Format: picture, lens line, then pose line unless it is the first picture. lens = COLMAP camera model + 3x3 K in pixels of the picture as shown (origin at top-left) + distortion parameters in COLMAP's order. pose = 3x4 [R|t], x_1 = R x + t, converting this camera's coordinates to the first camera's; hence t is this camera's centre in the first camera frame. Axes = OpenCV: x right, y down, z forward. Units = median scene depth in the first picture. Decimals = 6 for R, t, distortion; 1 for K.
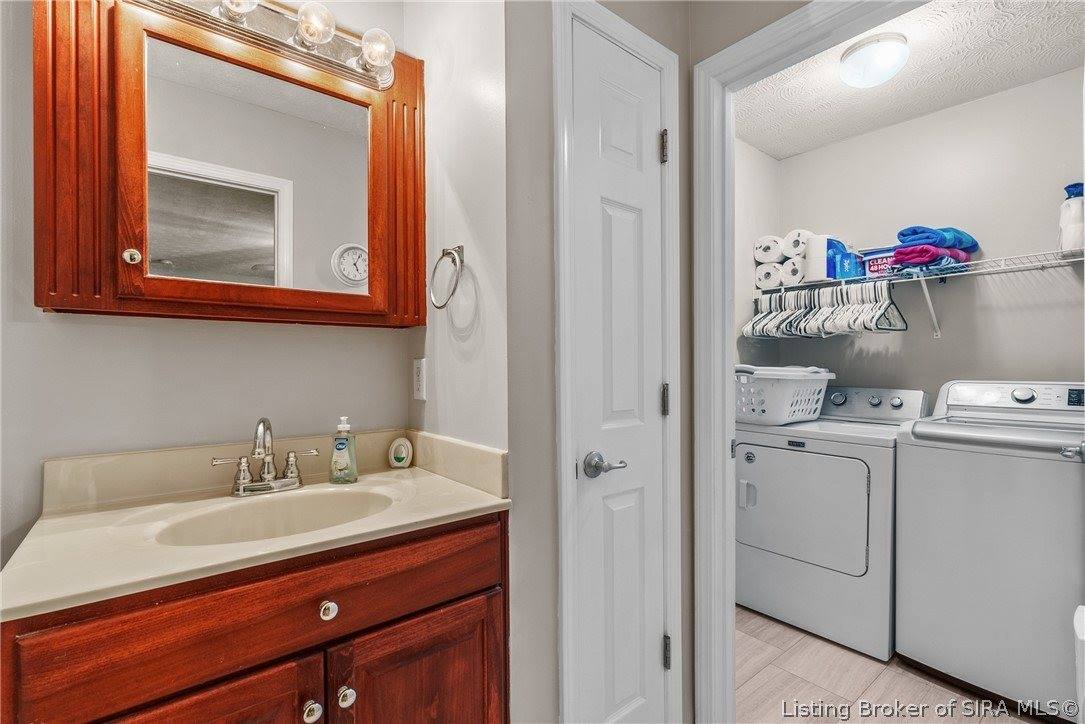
lens RADIAL K [[495.7, 0, 549.1], [0, 495.7, 368.0], [0, 0, 1]] dist [-0.001856, 0.000464]
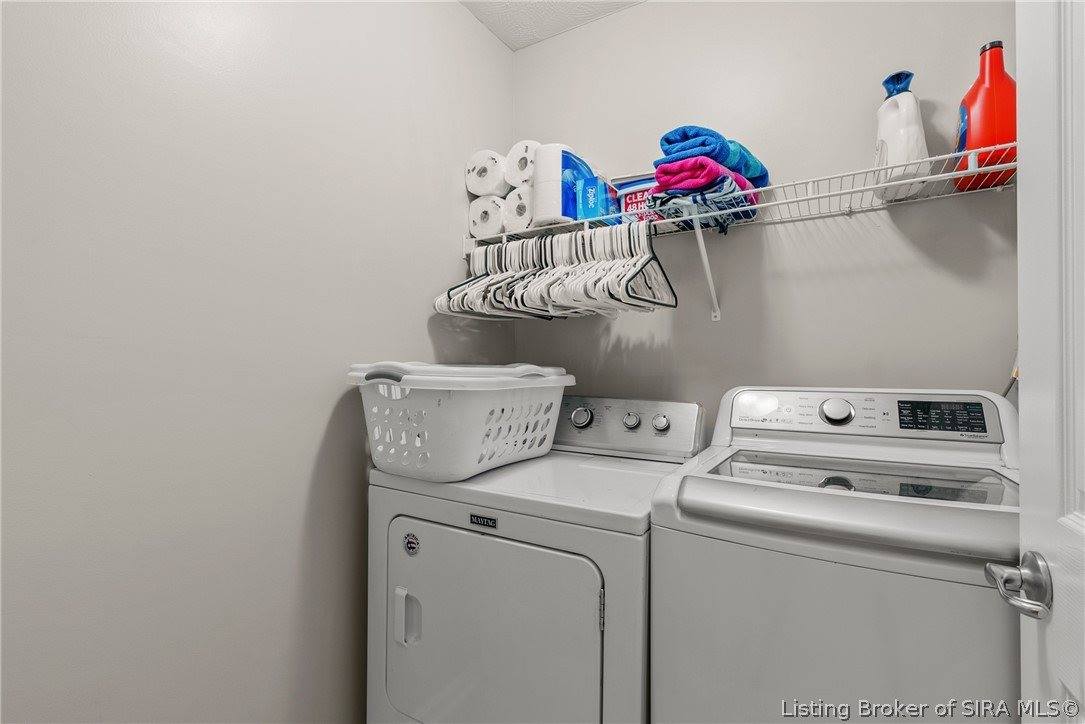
lens RADIAL K [[492.4, 0, 541.4], [0, 492.4, 360.3], [0, 0, 1]] dist [-0.000958, 0.000431]
pose [[0.944719, 0.001726, 0.327876, 0.452585], [0.001972, 0.999938, -0.010945, -0.002020], [-0.327875, 0.010987, 0.944657, 0.593221]]
